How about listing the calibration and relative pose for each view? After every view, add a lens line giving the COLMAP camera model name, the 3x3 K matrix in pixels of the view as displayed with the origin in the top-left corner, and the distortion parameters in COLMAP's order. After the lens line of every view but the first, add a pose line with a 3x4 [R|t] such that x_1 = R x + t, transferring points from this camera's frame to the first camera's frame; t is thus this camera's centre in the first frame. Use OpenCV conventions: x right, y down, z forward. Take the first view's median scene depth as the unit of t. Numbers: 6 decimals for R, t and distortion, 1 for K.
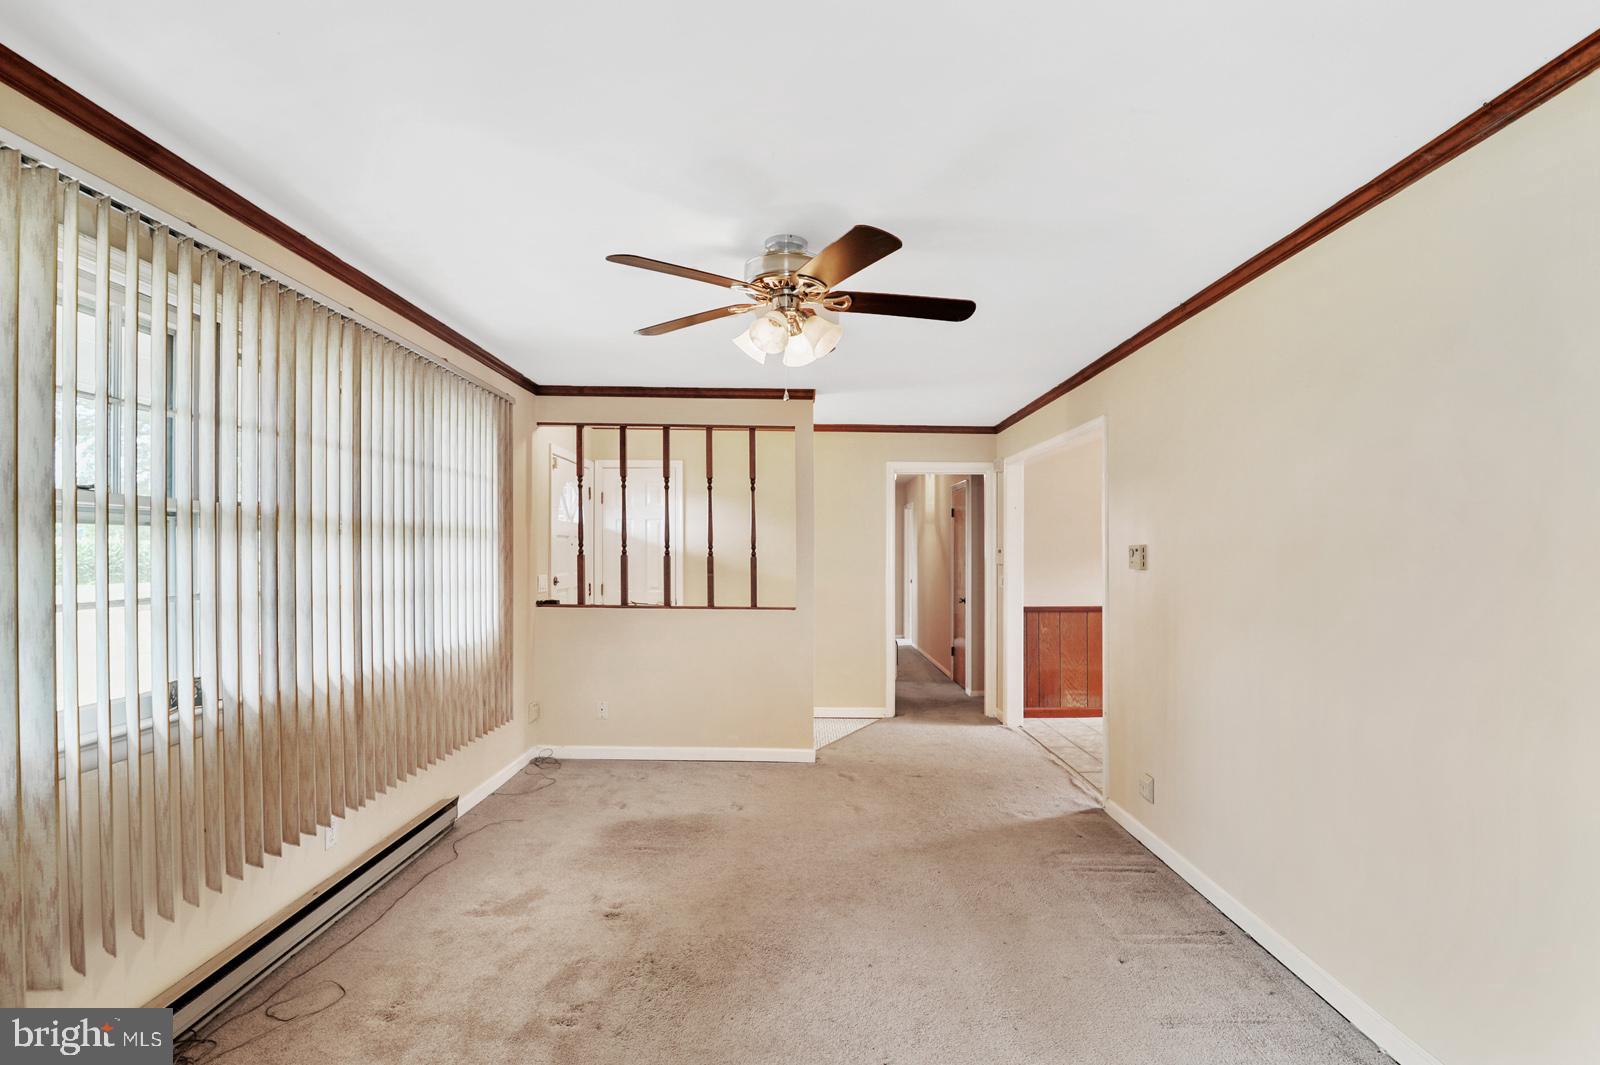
lens RADIAL K [[744.2, 0, 803.9], [0, 744.2, 540.9], [0, 0, 1]] dist [-0.011317, 0.000401]
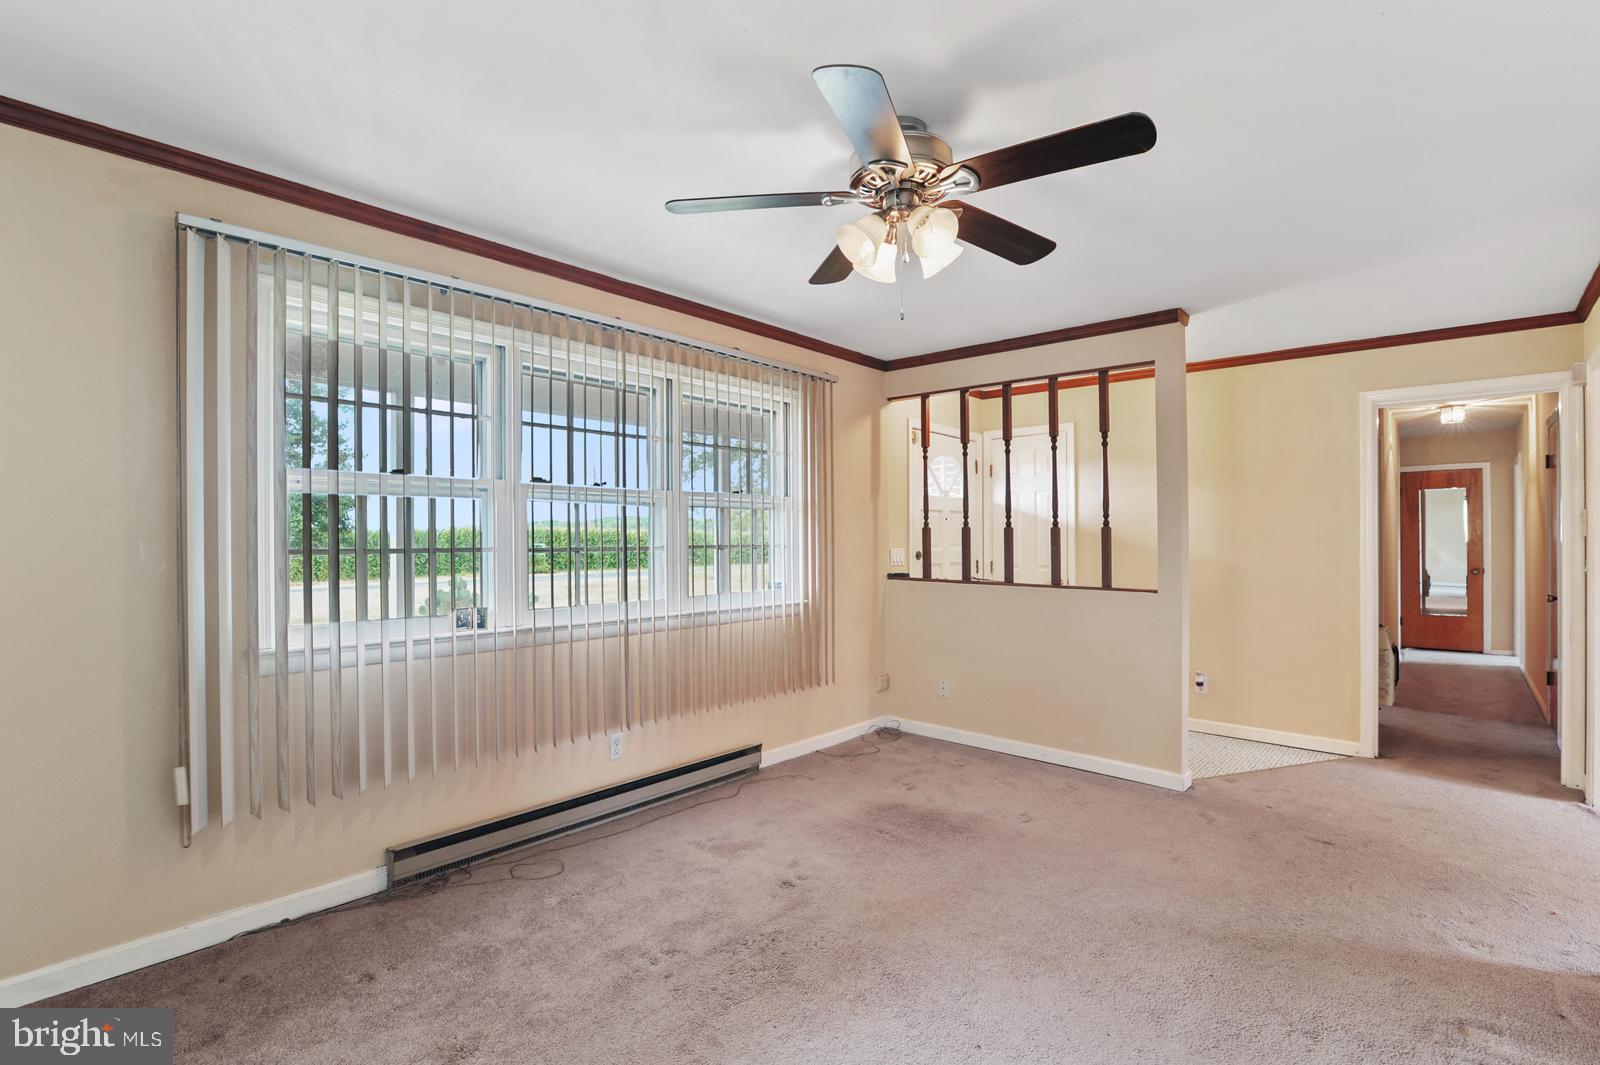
lens RADIAL K [[744.2, 0, 801.2], [0, 744.2, 529.4], [0, 0, 1]] dist [-0.011317, 0.000401]
pose [[0.742354, -0.014515, -0.669851, 0.251382], [0.014266, 0.999881, -0.005857, 0.026549], [0.669856, -0.005208, 0.742472, 0.174853]]
